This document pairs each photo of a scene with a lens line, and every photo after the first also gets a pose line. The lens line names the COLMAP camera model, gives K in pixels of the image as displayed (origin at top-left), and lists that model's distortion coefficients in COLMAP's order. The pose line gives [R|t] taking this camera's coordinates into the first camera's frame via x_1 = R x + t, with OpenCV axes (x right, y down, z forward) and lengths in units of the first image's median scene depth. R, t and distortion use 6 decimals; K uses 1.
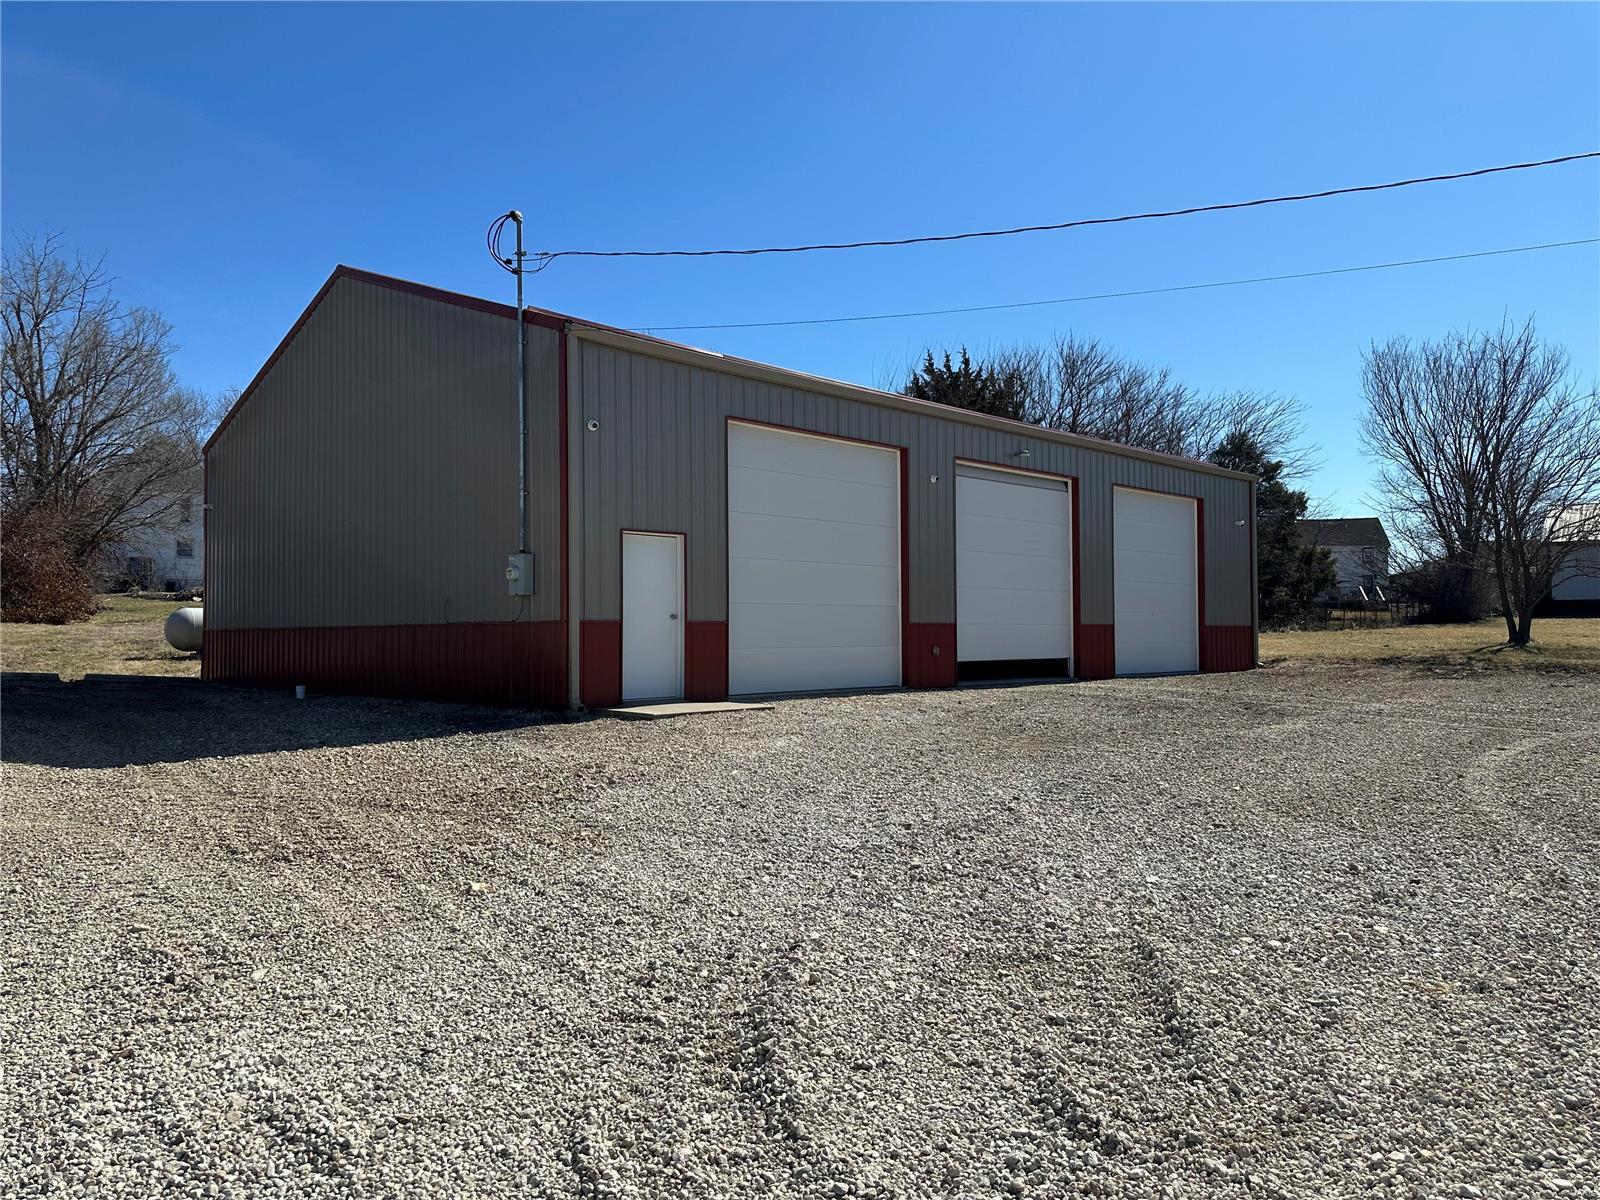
lens RADIAL K [[1134.9, 0, 800.0], [0, 1134.9, 600.0], [0, 0, 1]] dist [-0.000212, -0.001613]
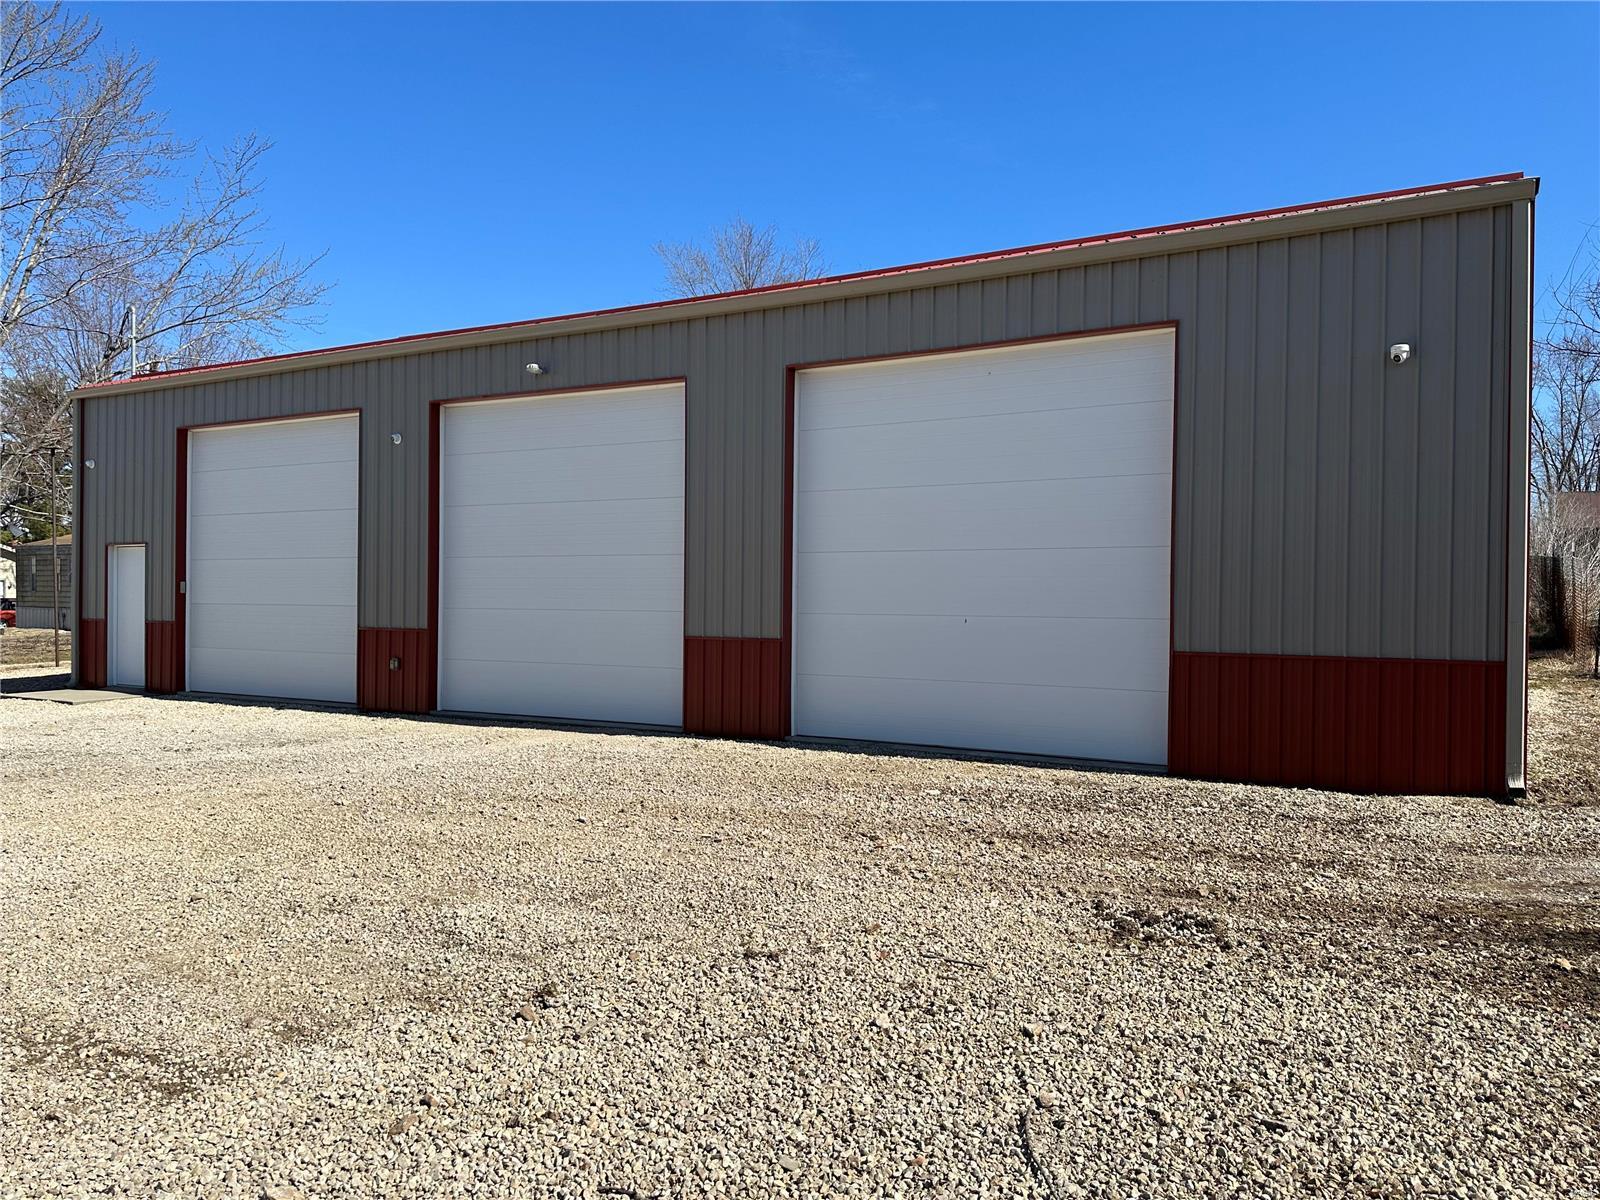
lens RADIAL K [[1142.5, 0, 800.0], [0, 1142.5, 600.0], [0, 0, 1]] dist [-0.006898, -0.004910]
pose [[0.286537, -0.020544, -0.957849, 0.765665], [0.002713, 0.999783, -0.020632, 0.015265], [0.958065, 0.003313, 0.286530, 0.859115]]
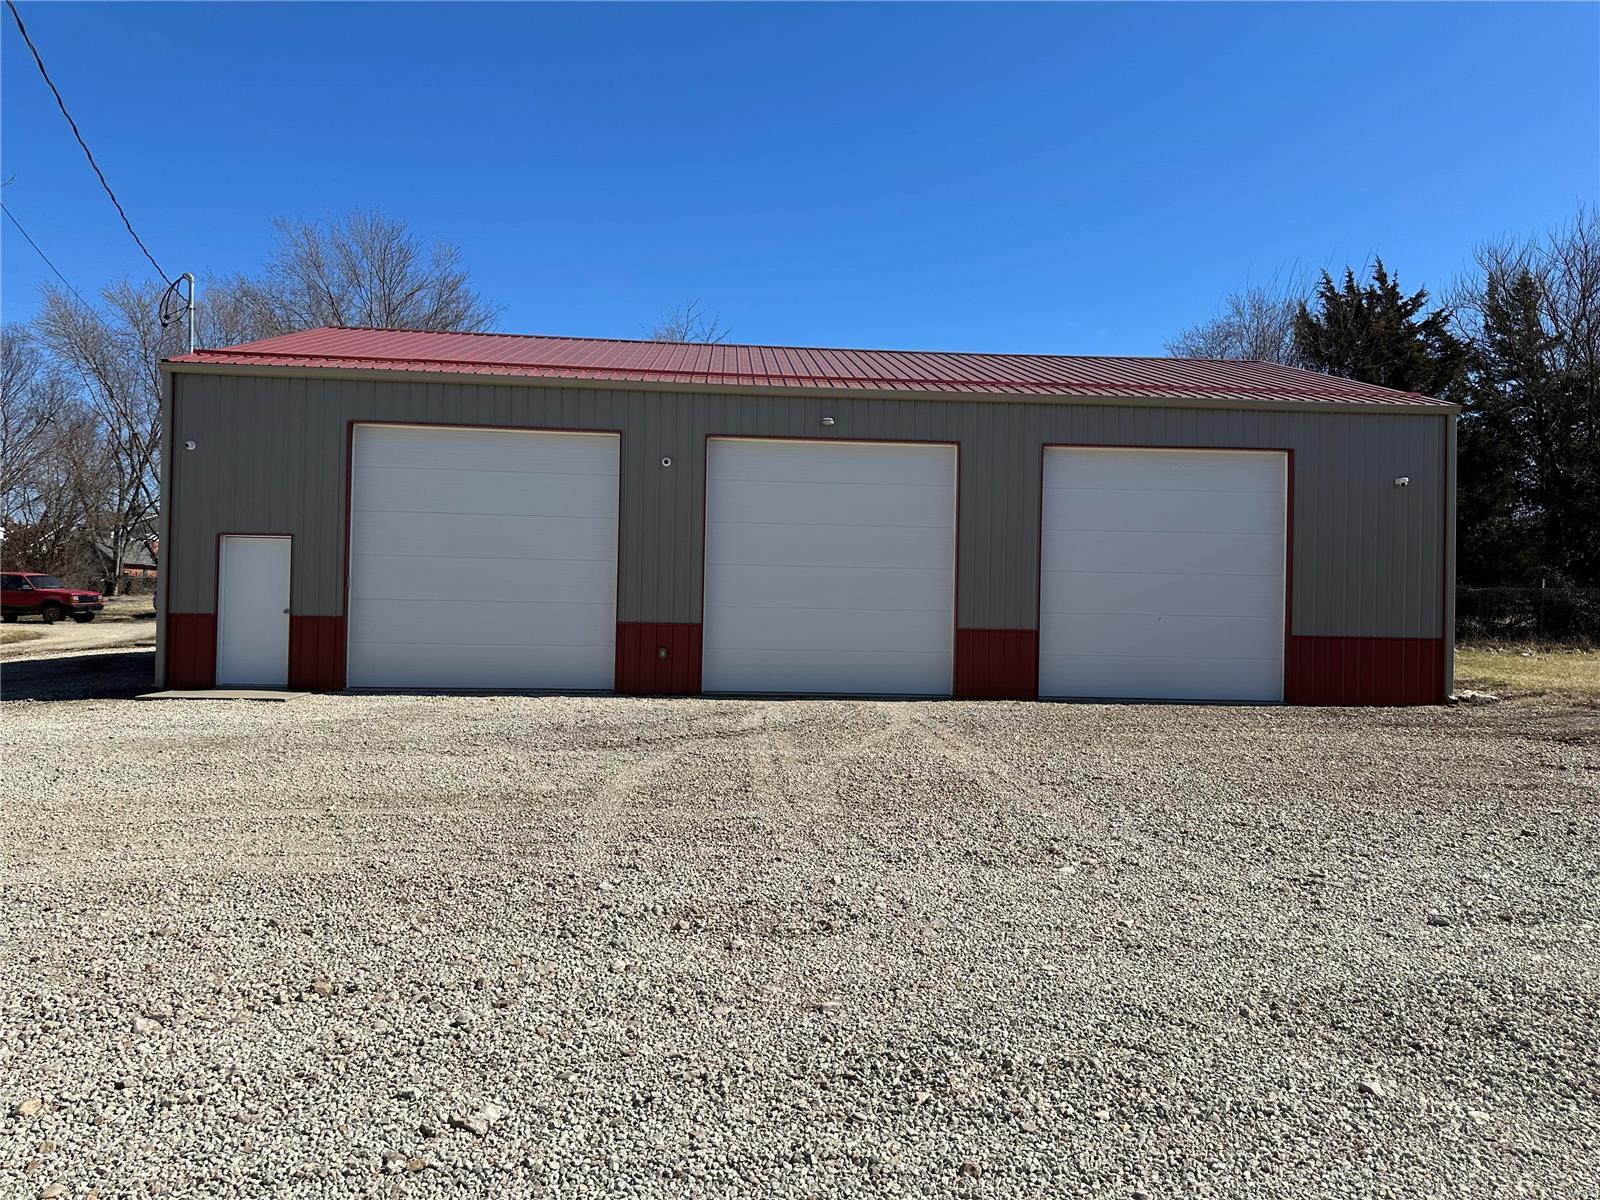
lens RADIAL K [[1134.9, 0, 800.0], [0, 1134.9, 600.0], [0, 0, 1]] dist [-0.000212, -0.001613]
pose [[0.757324, 0.007886, -0.652992, 0.647365], [-0.001468, 0.999945, 0.010373, -0.005219], [0.653038, -0.006897, 0.757294, 0.328606]]
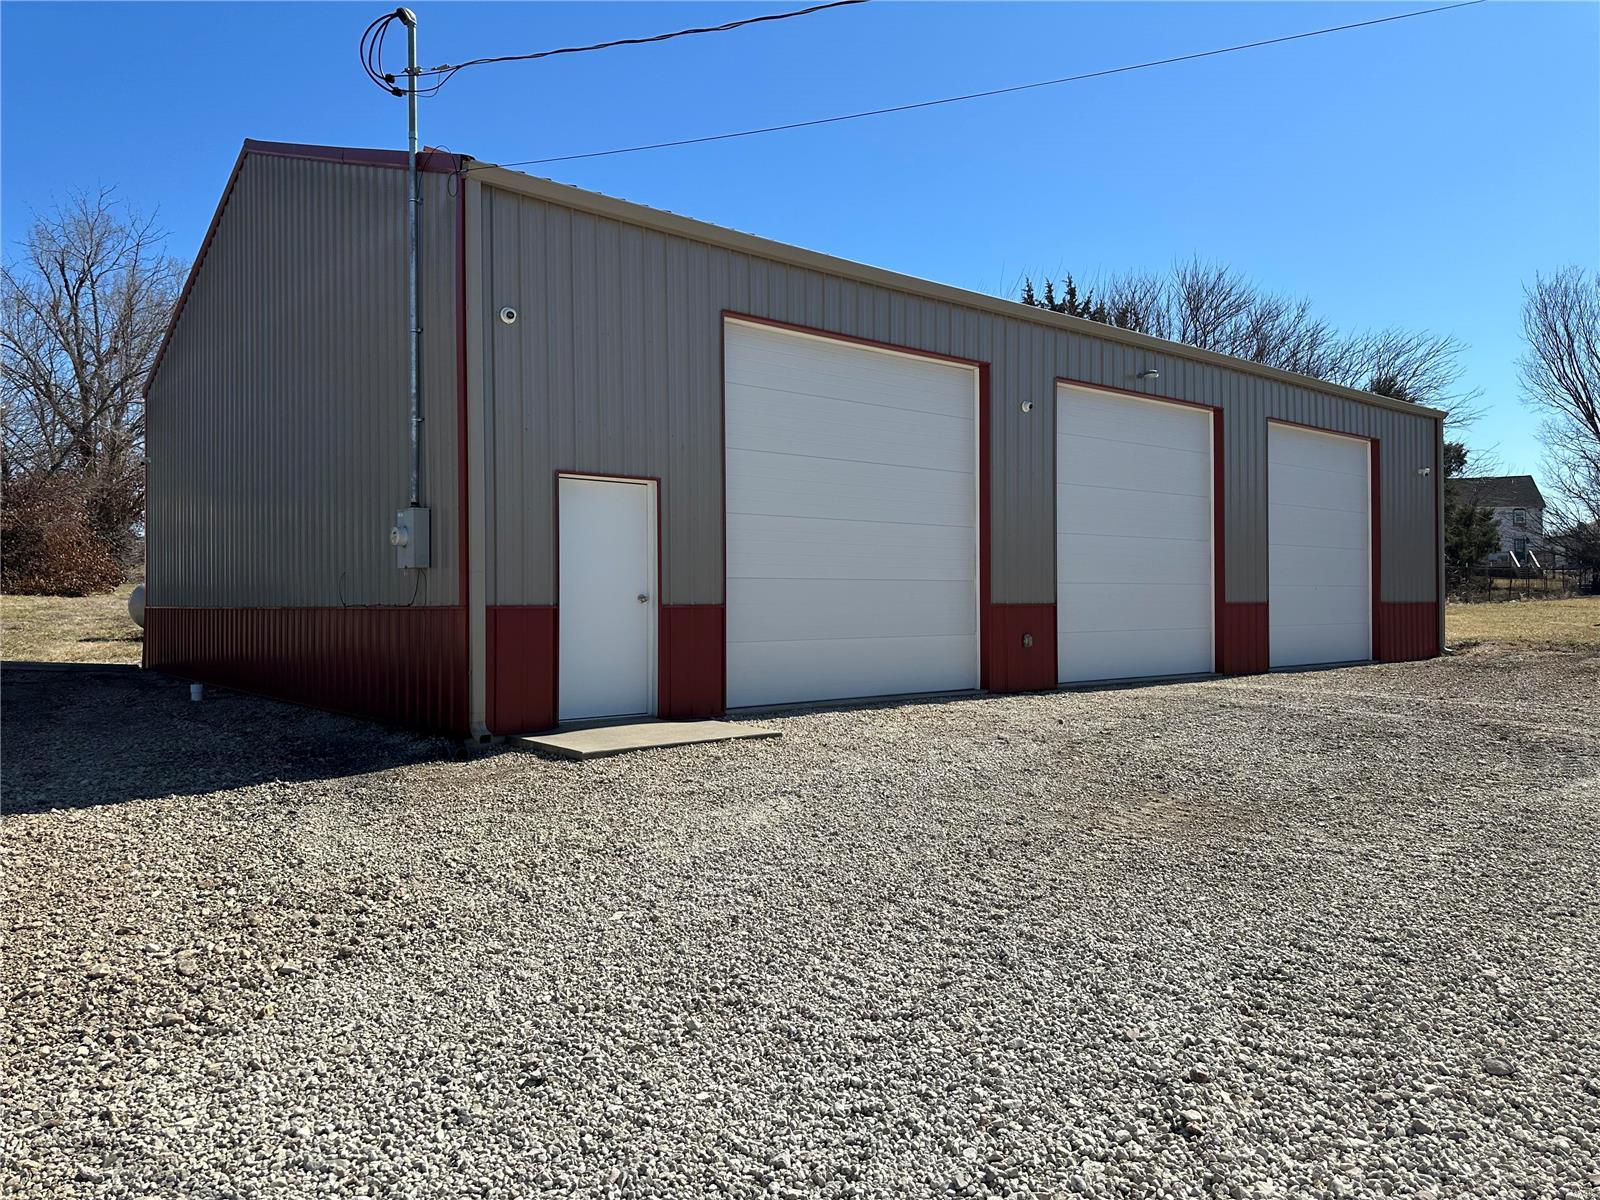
lens RADIAL K [[1142.5, 0, 800.0], [0, 1142.5, 600.0], [0, 0, 1]] dist [-0.006898, -0.004910]
pose [[0.996227, 0.000586, -0.086787, 0.030157], [0.001942, 0.999576, 0.029043, -0.002944], [0.086767, -0.029102, 0.995803, 0.208152]]
